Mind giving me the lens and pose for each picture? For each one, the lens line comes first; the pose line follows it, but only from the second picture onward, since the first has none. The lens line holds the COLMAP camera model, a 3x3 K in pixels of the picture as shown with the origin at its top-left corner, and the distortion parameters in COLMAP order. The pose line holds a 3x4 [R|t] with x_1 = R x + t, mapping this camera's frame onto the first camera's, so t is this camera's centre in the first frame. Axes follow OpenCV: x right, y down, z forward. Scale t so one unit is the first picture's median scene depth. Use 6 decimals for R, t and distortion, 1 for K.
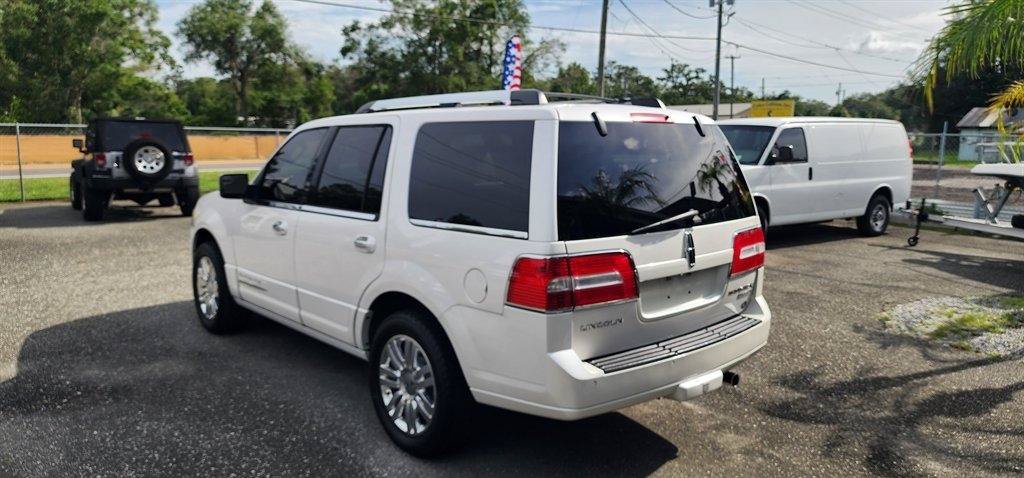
lens RADIAL K [[690.6, 0, 505.1], [0, 690.6, 244.2], [0, 0, 1]] dist [0.070051, -0.062102]
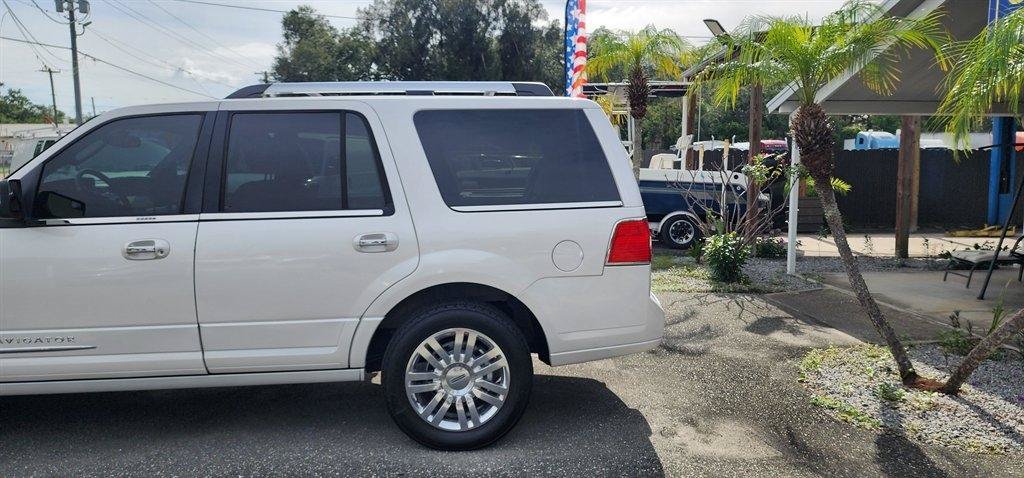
lens RADIAL K [[690.6, 0, 503.6], [0, 690.6, 235.1], [0, 0, 1]] dist [0.070051, -0.062102]
pose [[0.625547, -0.091695, 0.774780, -0.786330], [0.127666, 0.991714, 0.014294, -0.001309], [-0.769671, 0.089972, 0.632070, 0.312536]]
